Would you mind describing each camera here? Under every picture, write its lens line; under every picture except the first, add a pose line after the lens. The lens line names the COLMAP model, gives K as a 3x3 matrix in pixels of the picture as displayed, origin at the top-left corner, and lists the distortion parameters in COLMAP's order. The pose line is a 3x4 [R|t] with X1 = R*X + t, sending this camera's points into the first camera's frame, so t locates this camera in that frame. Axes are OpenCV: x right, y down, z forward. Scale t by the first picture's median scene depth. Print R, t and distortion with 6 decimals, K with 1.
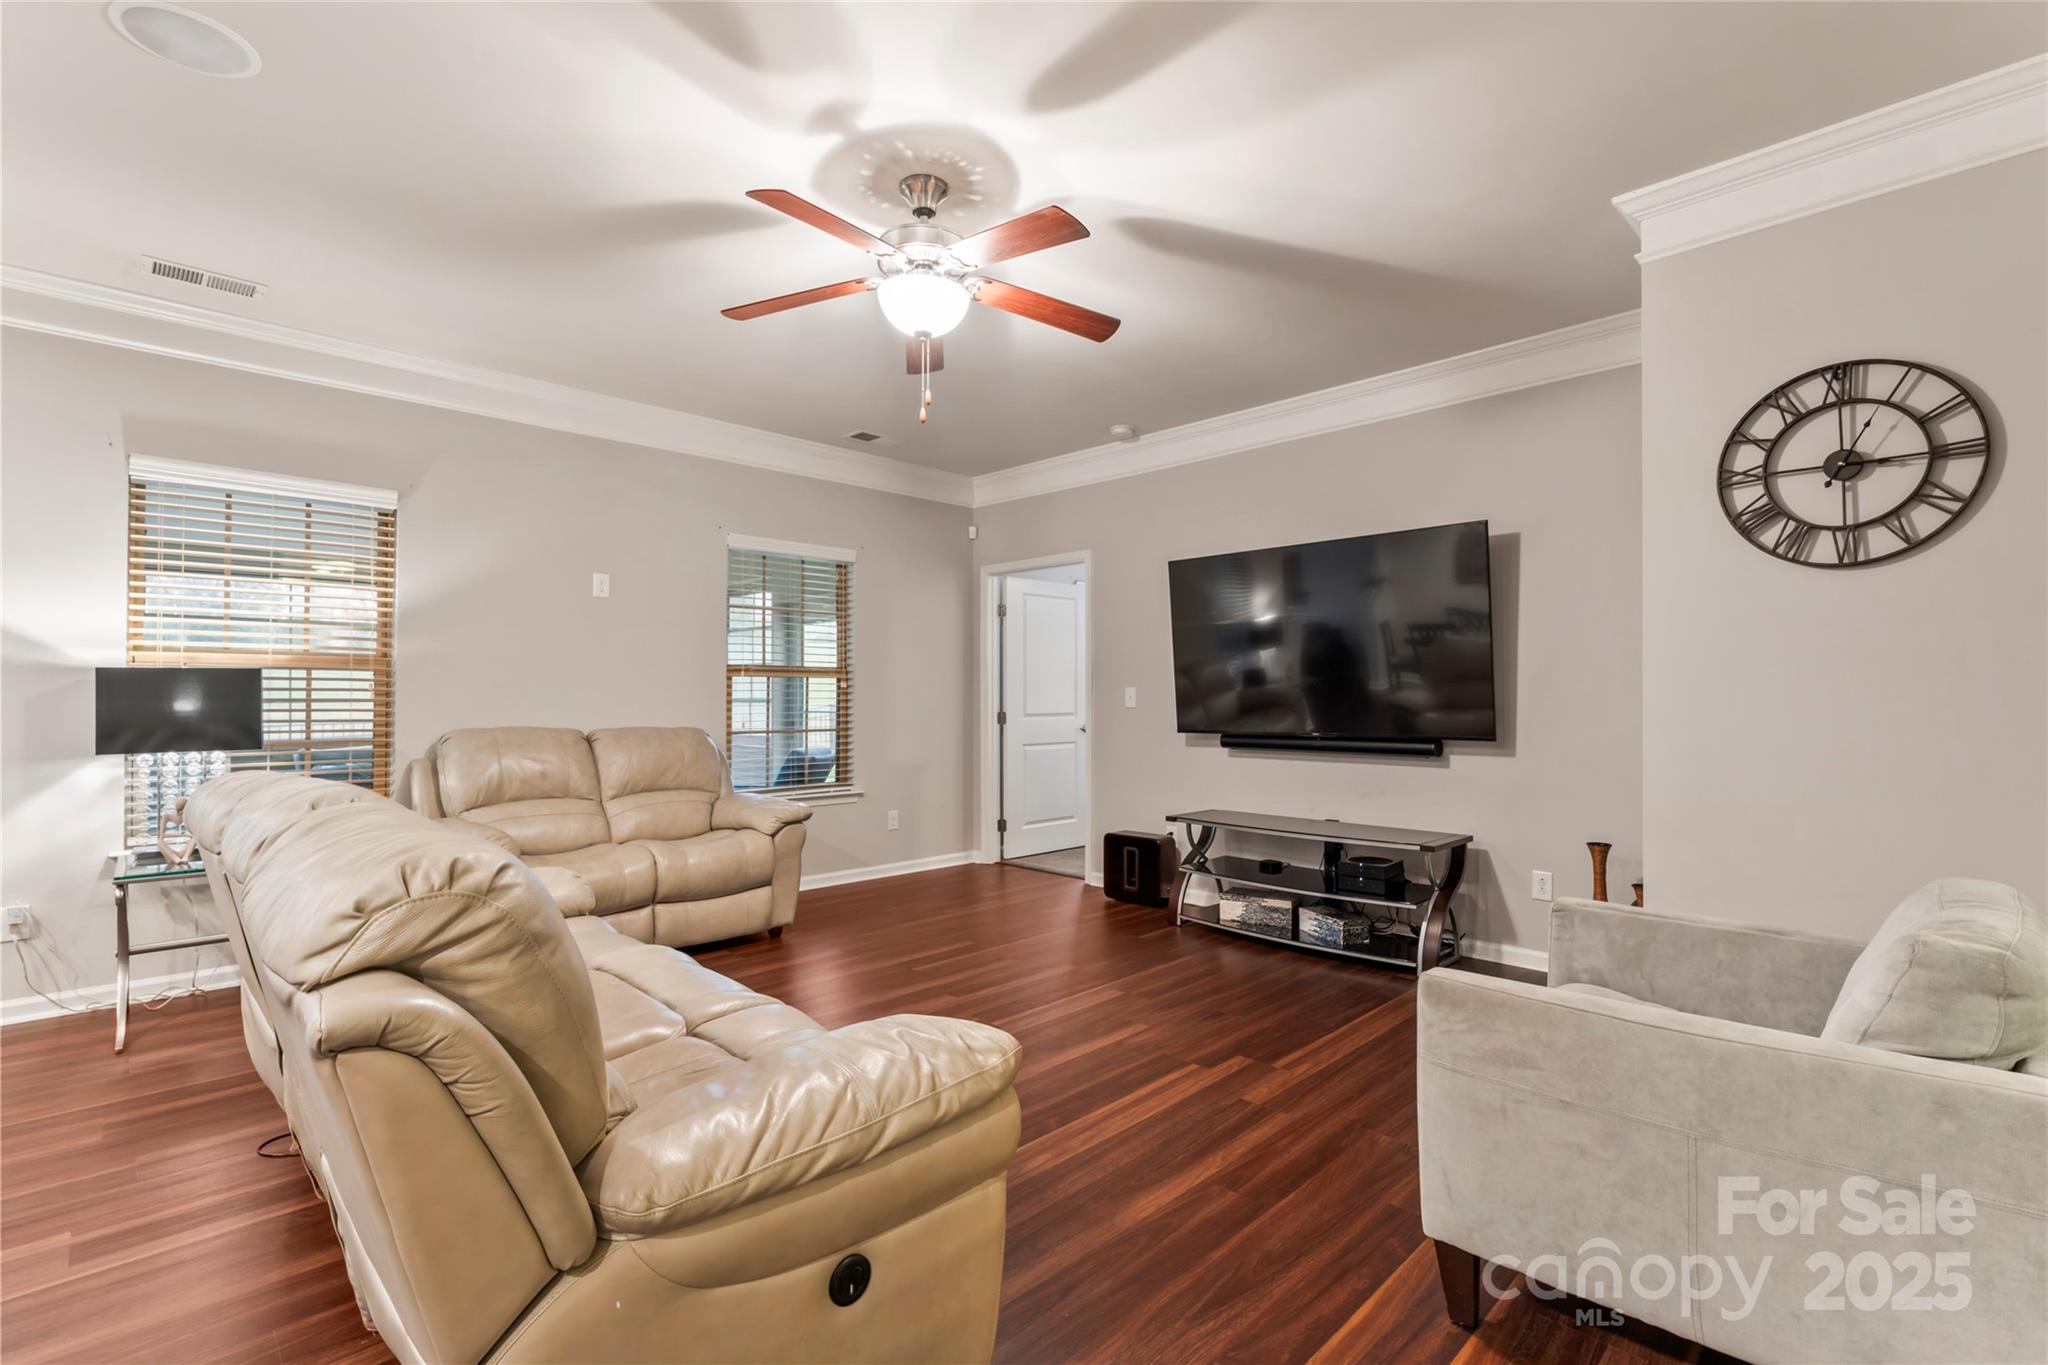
lens RADIAL K [[938.0, 0, 1015.7], [0, 938.0, 688.0], [0, 0, 1]] dist [-0.003121, 0.000138]
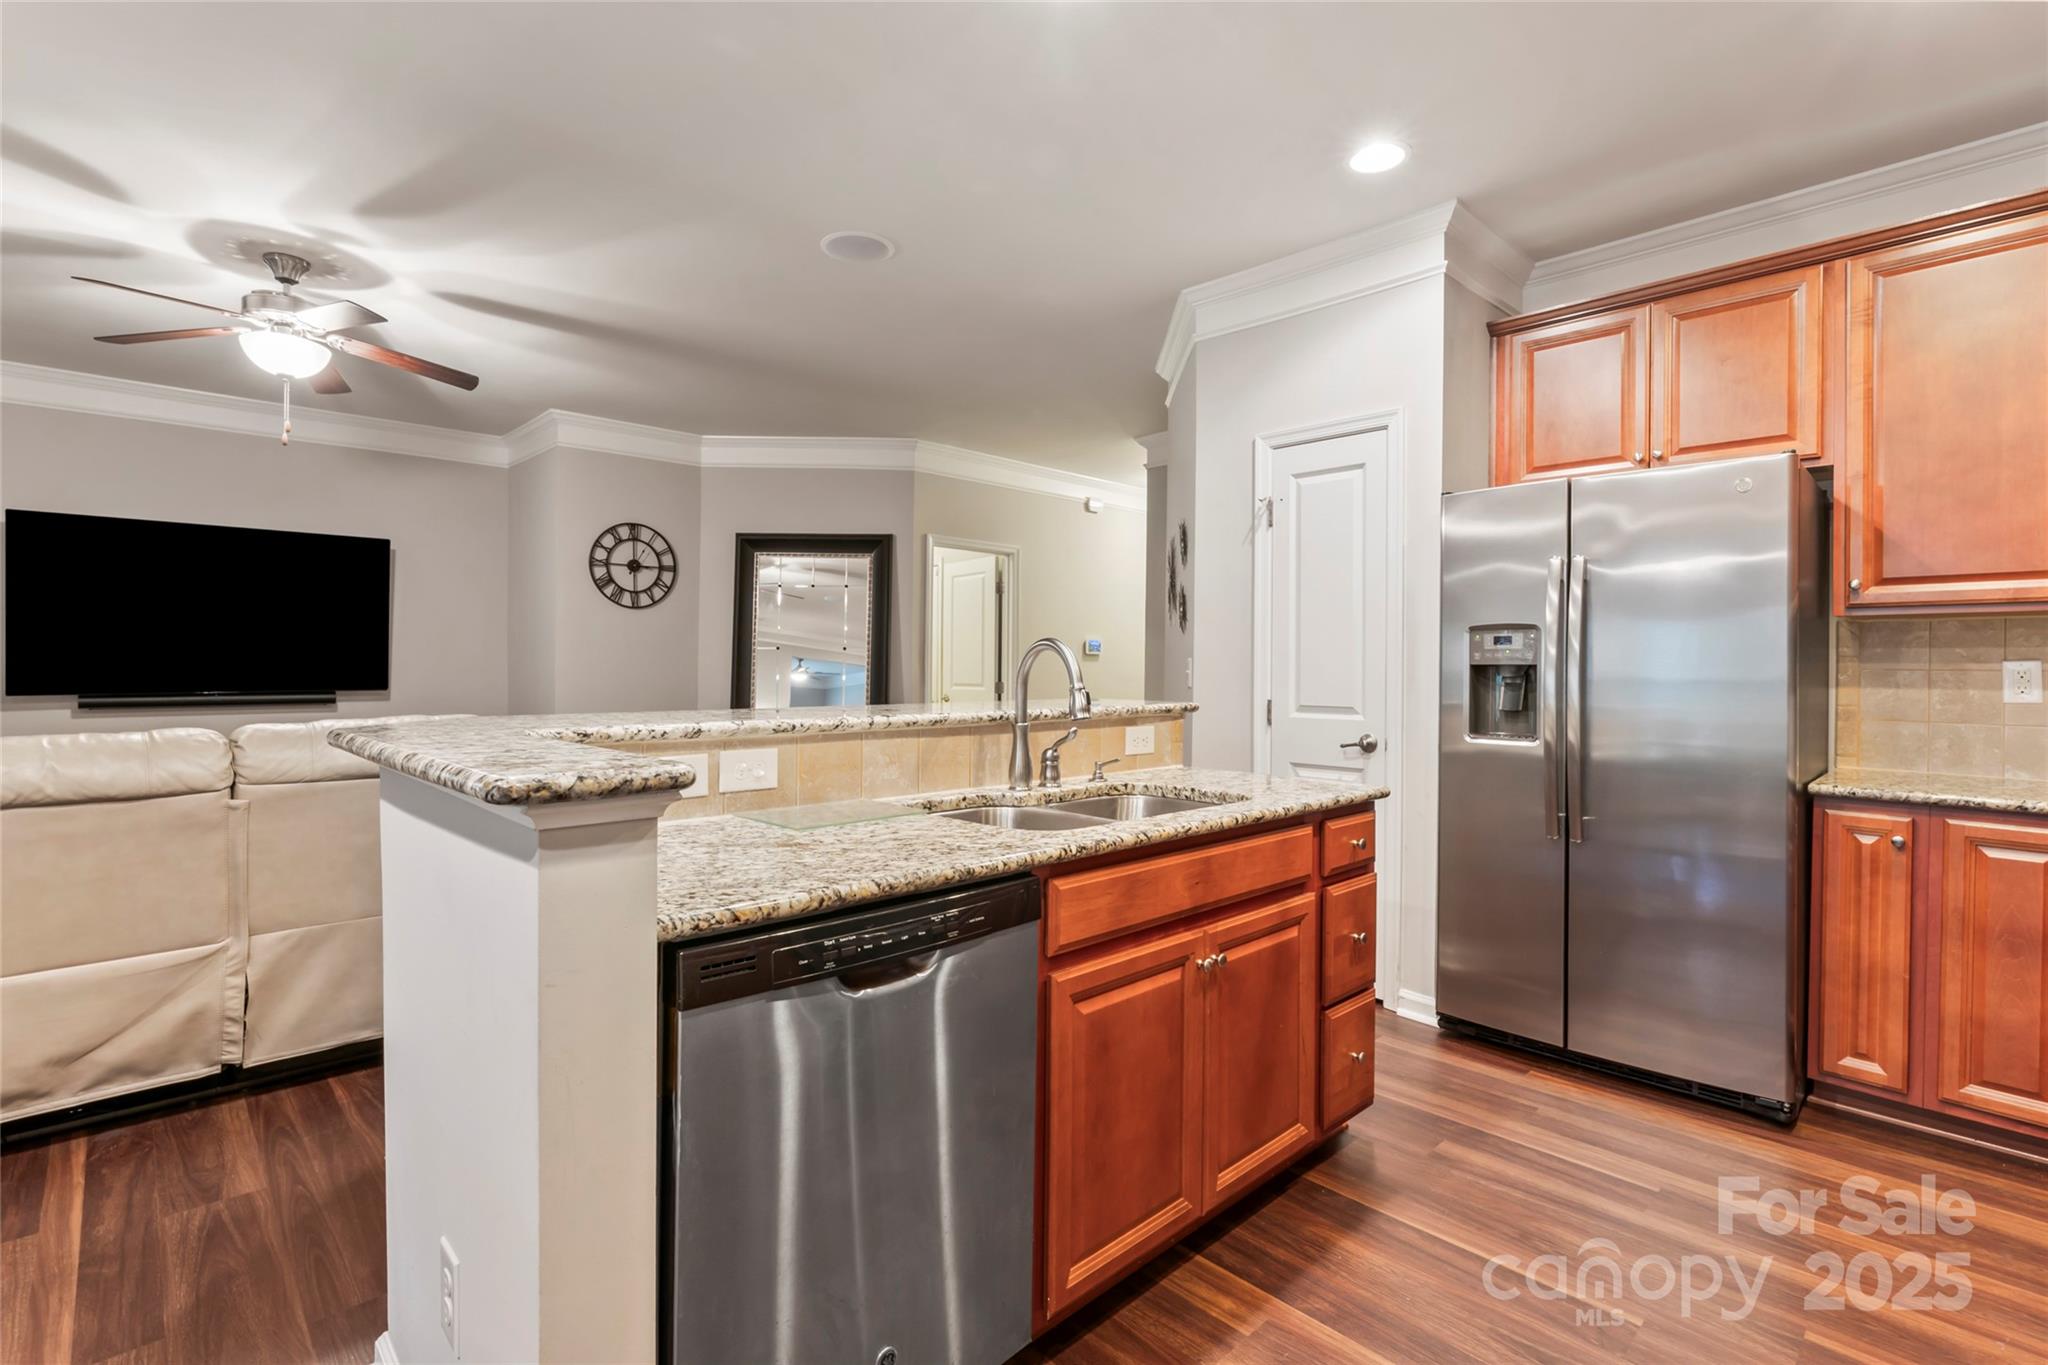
lens RADIAL K [[938.0, 0, 1017.9], [0, 938.0, 666.9], [0, 0, 1]] dist [-0.003121, 0.000138]
pose [[0.014655, -0.002063, 0.999890, -1.418998], [-0.017920, 0.999837, 0.002325, -0.001803], [-0.999732, -0.017952, 0.014616, -0.024163]]
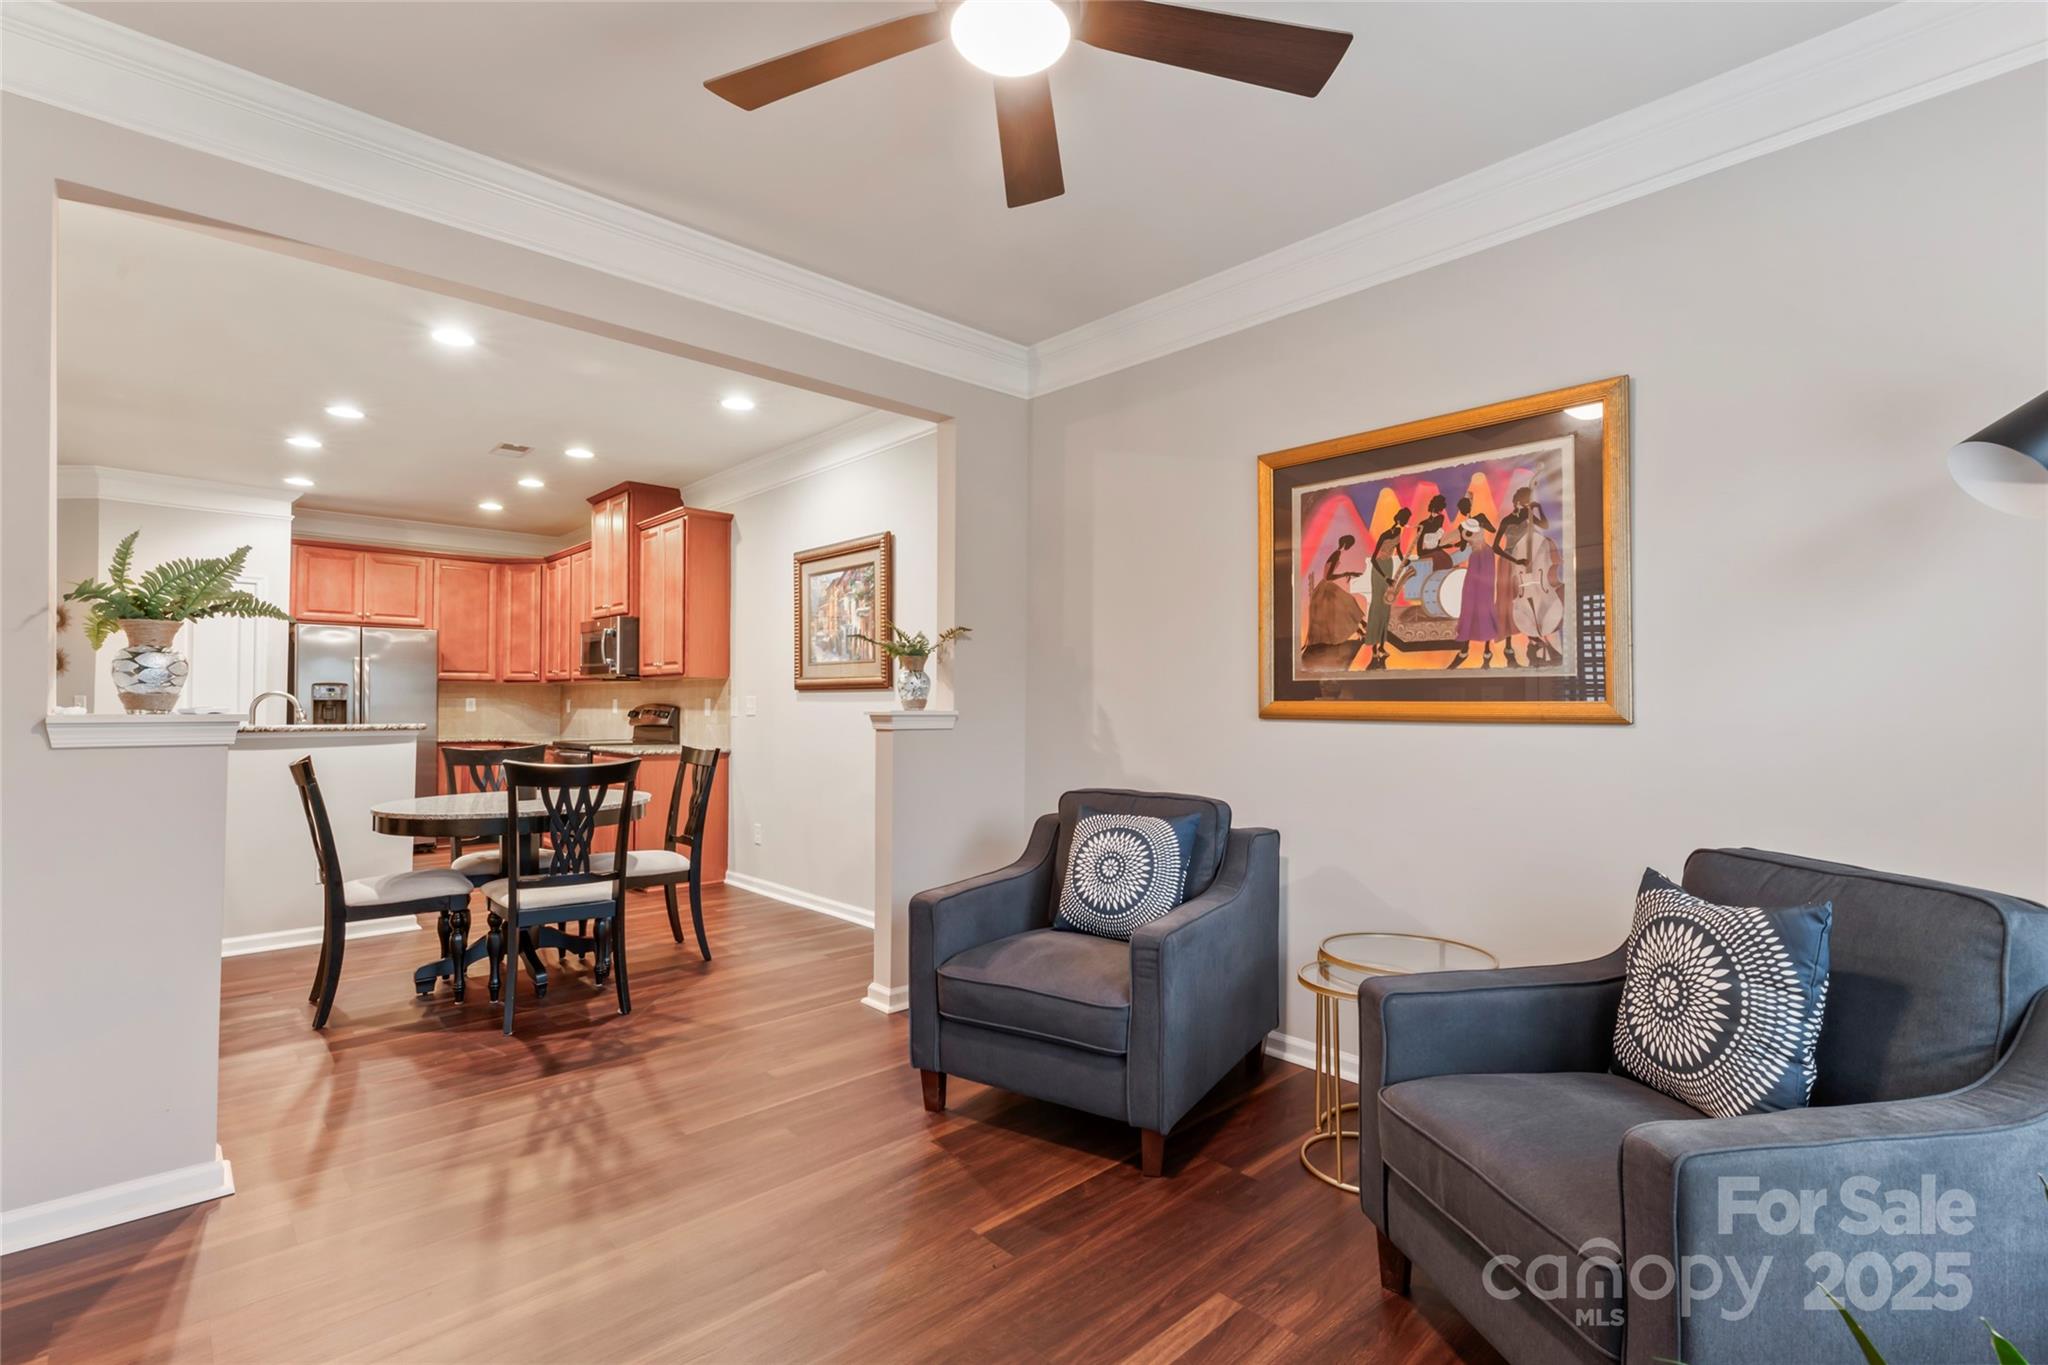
lens RADIAL K [[938.0, 0, 1019.8], [0, 938.0, 681.0], [0, 0, 1]] dist [-0.003121, 0.000138]
pose [[-0.999713, -0.002641, 0.023797, -2.278545], [-0.003428, 0.999447, -0.033075, 0.014281], [-0.023696, -0.033147, -0.999170, 1.941061]]
